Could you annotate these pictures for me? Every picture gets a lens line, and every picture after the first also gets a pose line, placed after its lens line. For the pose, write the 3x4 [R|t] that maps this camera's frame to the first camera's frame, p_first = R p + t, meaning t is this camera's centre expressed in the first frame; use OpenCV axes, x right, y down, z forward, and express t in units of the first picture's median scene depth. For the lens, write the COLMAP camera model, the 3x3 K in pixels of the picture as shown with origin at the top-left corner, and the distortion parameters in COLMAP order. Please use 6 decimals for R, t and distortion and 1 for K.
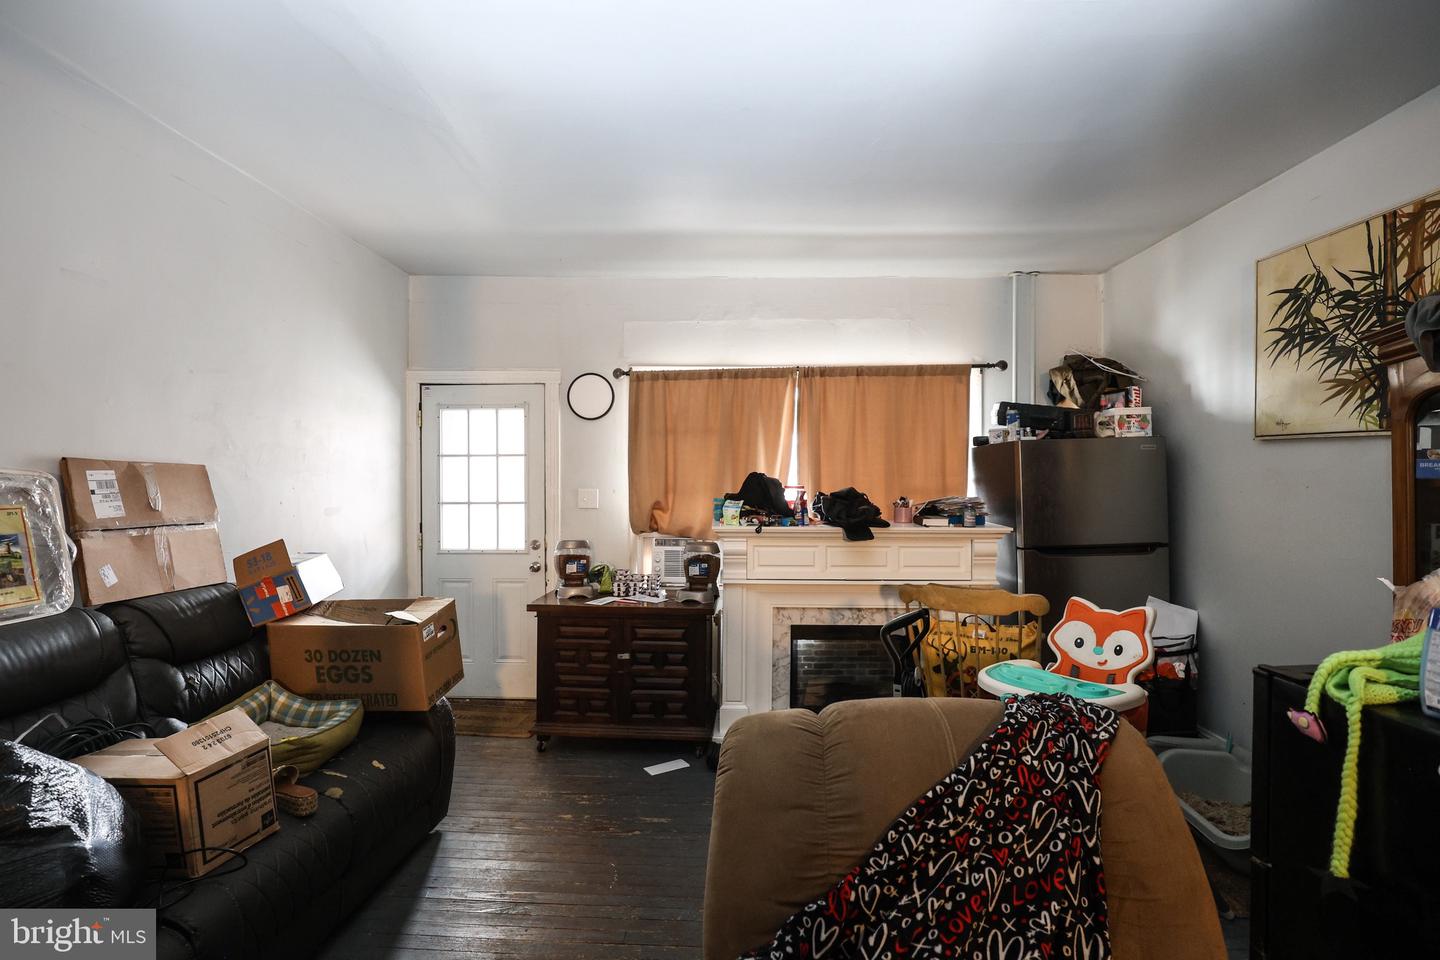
lens RADIAL K [[661.2, 0, 716.3], [0, 661.2, 478.6], [0, 0, 1]] dist [-0.031825, 0.000685]
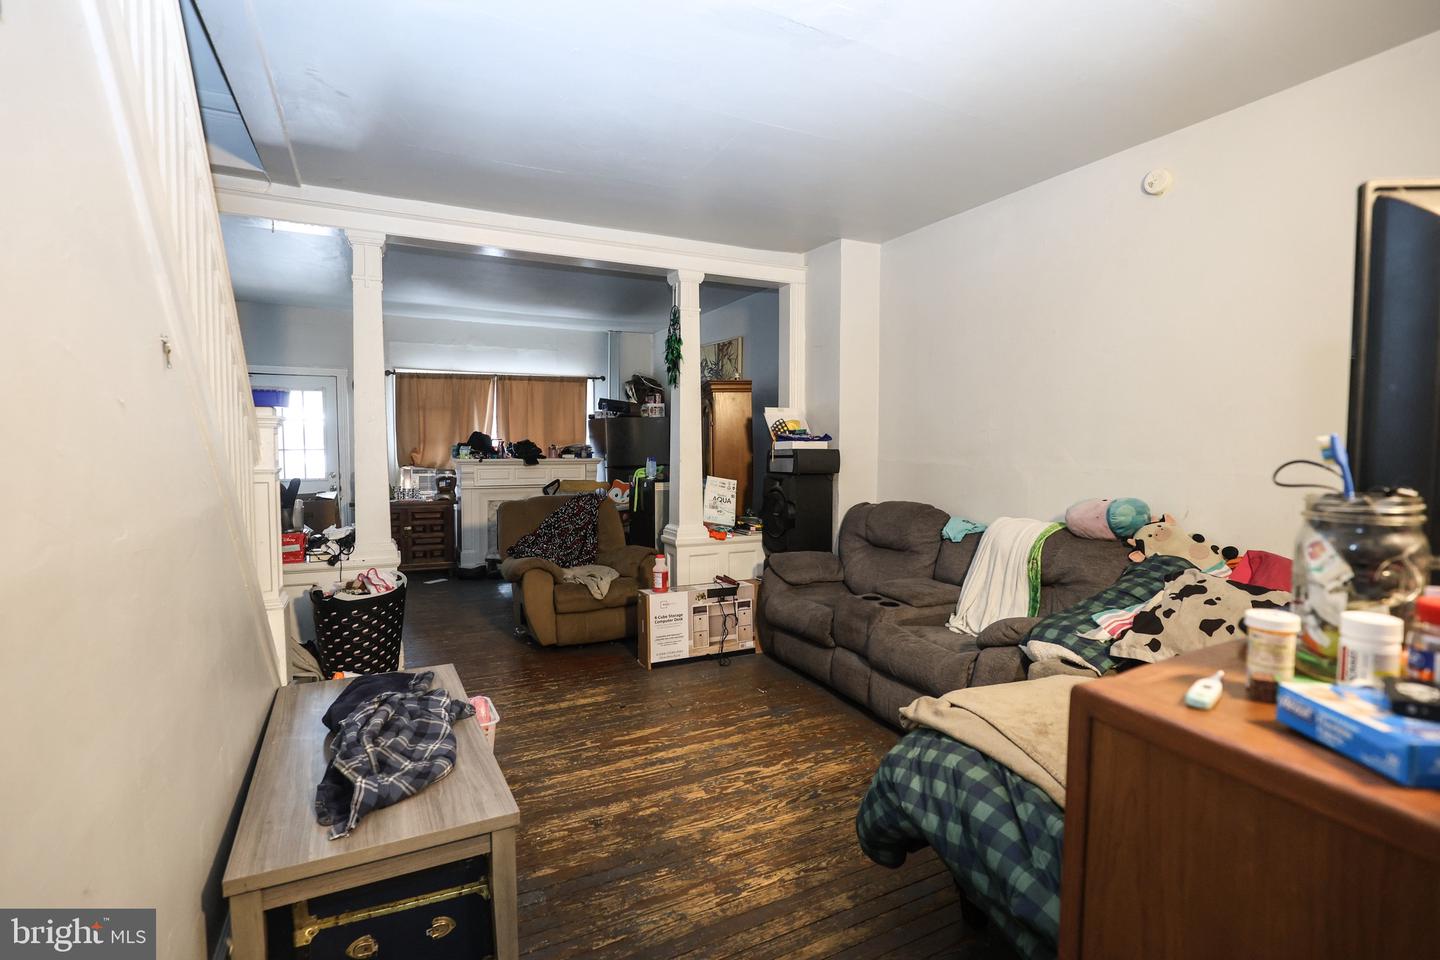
lens RADIAL K [[661.2, 0, 719.8], [0, 661.2, 479.8], [0, 0, 1]] dist [-0.031825, 0.000685]
pose [[0.872436, -0.026602, 0.488004, -0.243665], [-0.004054, 0.998089, 0.061656, 0.008793], [-0.488712, -0.055769, 0.870661, -0.950879]]
